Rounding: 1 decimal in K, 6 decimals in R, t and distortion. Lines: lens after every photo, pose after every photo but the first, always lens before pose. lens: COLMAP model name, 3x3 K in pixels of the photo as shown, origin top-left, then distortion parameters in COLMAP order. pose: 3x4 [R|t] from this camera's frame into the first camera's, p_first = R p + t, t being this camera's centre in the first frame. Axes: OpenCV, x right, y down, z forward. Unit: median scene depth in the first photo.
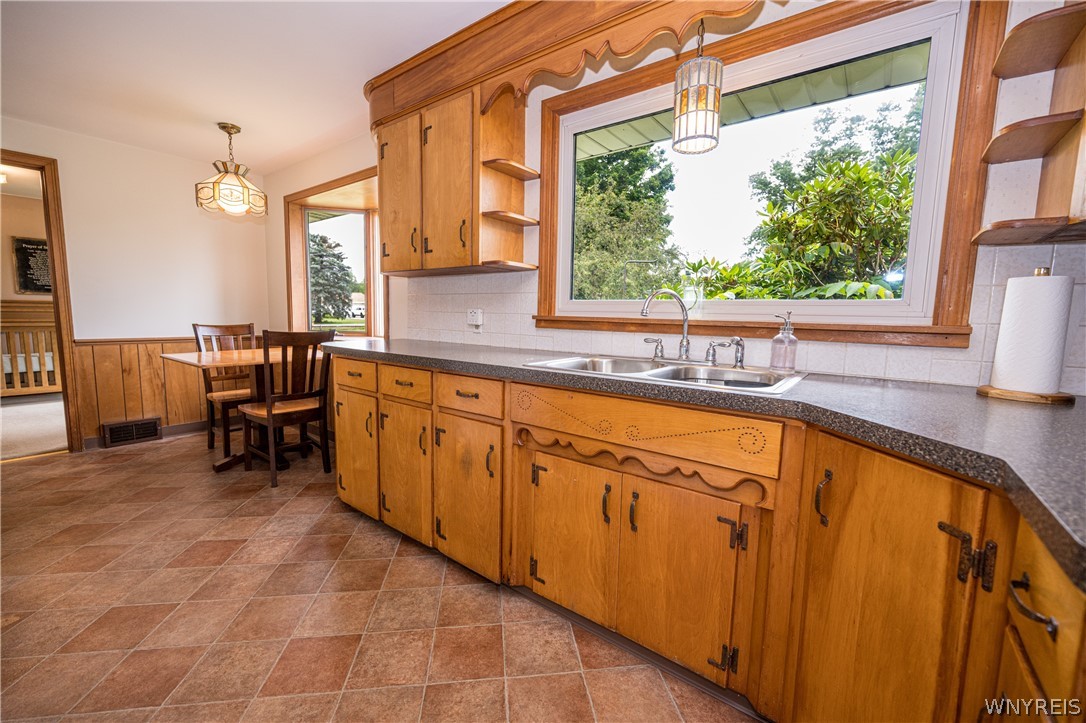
lens RADIAL K [[429.5, 0, 537.1], [0, 429.5, 369.2], [0, 0, 1]] dist [0.000504, -0.000770]
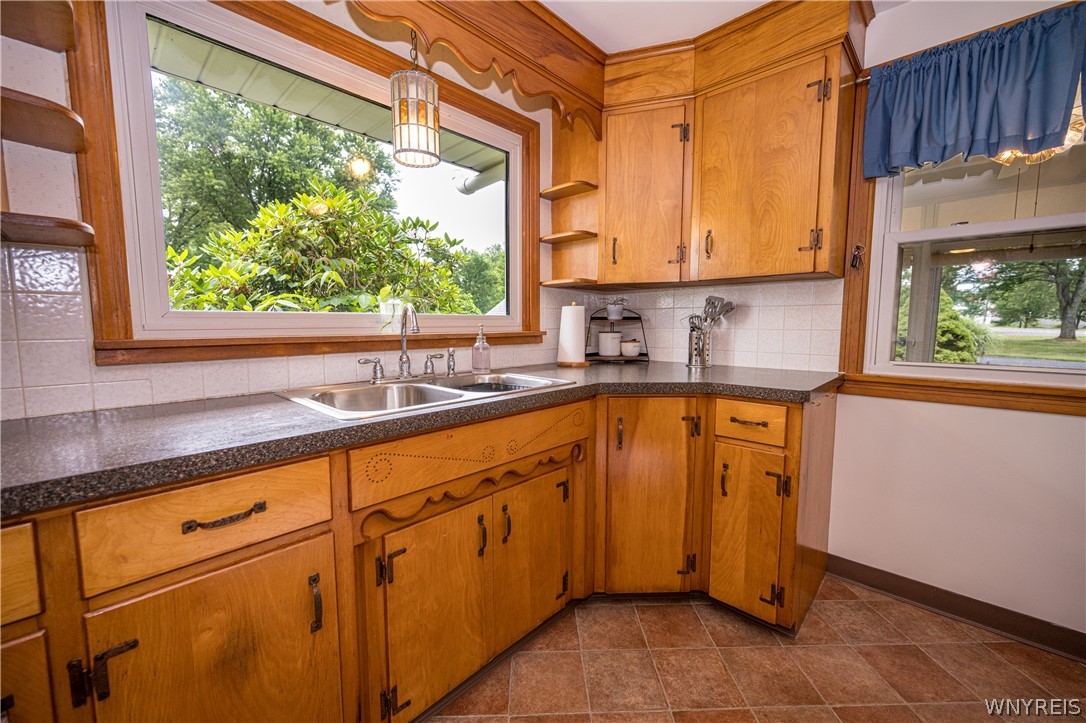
lens RADIAL K [[429.5, 0, 542.4], [0, 429.5, 369.5], [0, 0, 1]] dist [0.000504, -0.000770]
pose [[0.104705, -0.130563, 0.985896, -0.634099], [0.132774, 0.984305, 0.116251, -0.120910], [-0.985600, 0.118729, 0.120397, 0.651667]]
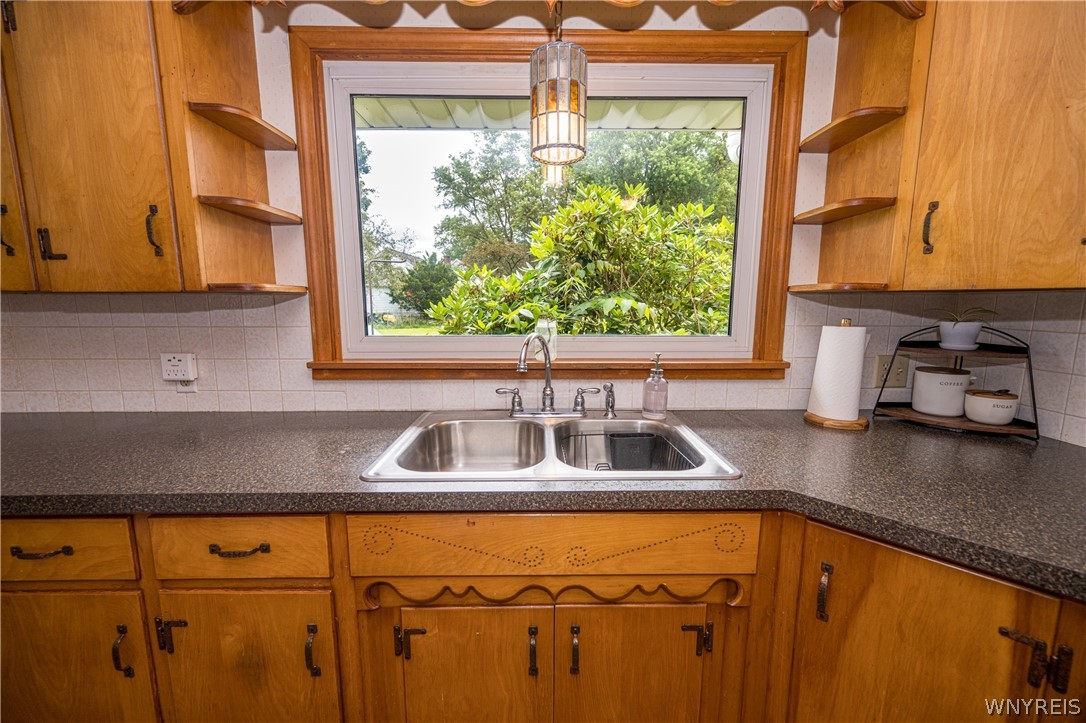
lens RADIAL K [[429.5, 0, 542.1], [0, 429.5, 368.5], [0, 0, 1]] dist [0.000504, -0.000770]
pose [[0.785813, -0.115882, 0.607510, -0.185174], [0.098511, 0.993201, 0.062028, -0.177857], [-0.610568, 0.011104, 0.791886, 0.386354]]
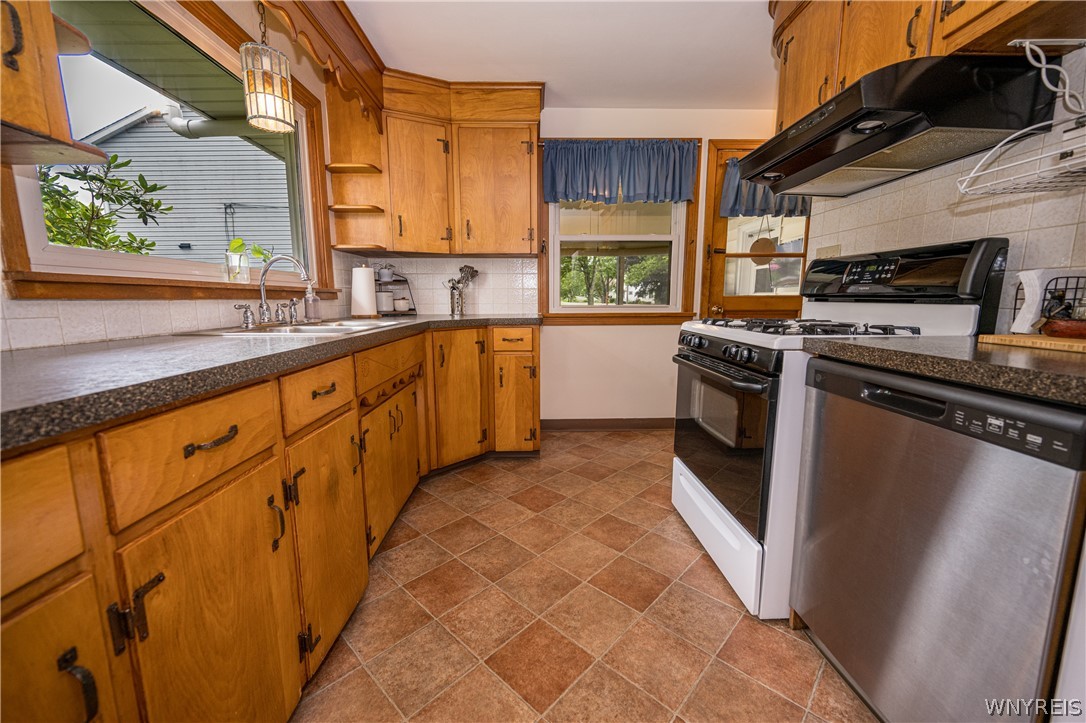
lens RADIAL K [[429.5, 0, 534.8], [0, 429.5, 380.7], [0, 0, 1]] dist [0.000504, -0.000770]
pose [[-0.613786, -0.165568, 0.771916, -1.017182], [0.091968, 0.956109, 0.278203, -0.133348], [-0.784098, 0.241749, -0.571619, 1.257462]]
